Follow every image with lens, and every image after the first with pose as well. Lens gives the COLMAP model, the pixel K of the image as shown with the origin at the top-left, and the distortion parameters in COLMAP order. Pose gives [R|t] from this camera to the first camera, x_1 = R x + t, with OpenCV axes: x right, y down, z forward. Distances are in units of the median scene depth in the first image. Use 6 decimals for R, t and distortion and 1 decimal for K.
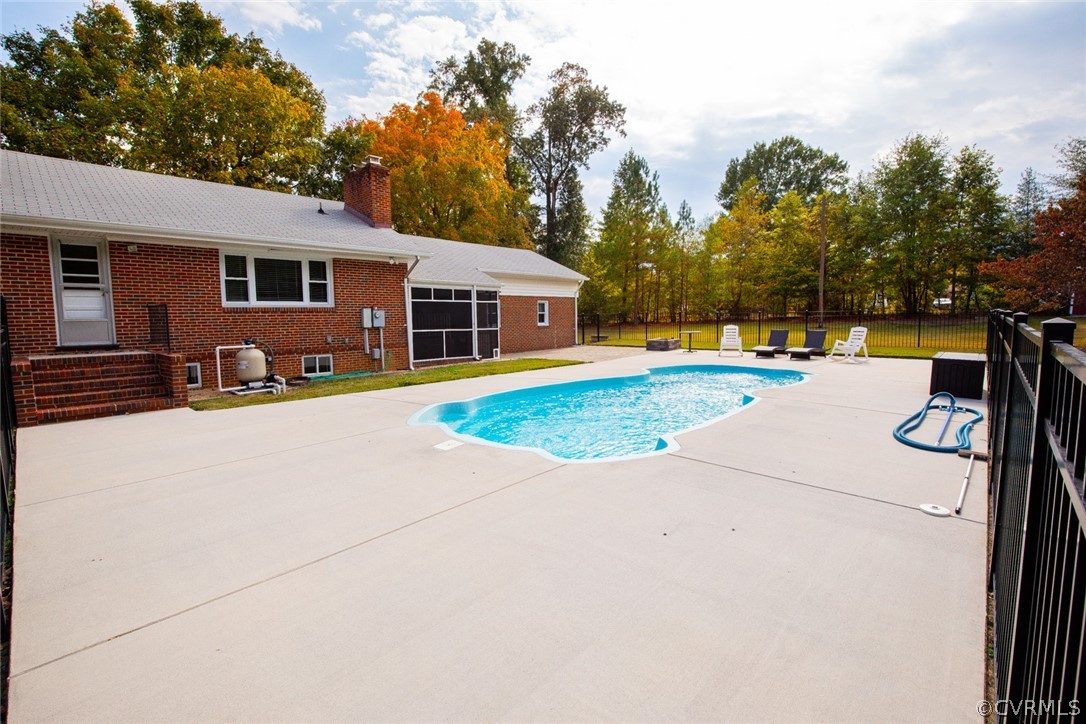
lens RADIAL K [[495.2, 0, 545.4], [0, 495.2, 362.2], [0, 0, 1]] dist [-0.037524, 0.007410]
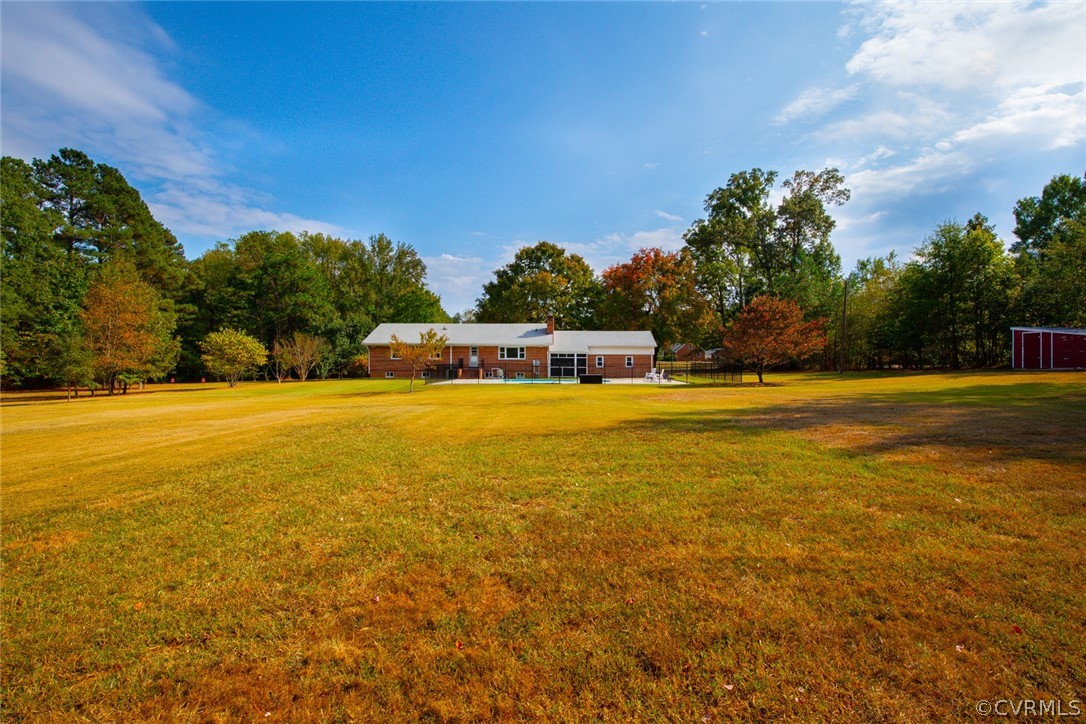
lens RADIAL K [[495.2, 0, 545.4], [0, 495.2, 362.2], [0, 0, 1]] dist [-0.037524, 0.007410]
pose [[0.647690, 0.017082, -0.761712, 1.453183], [-0.082475, 0.995446, -0.047805, 0.041681], [0.757427, 0.093785, 0.646150, -0.744598]]
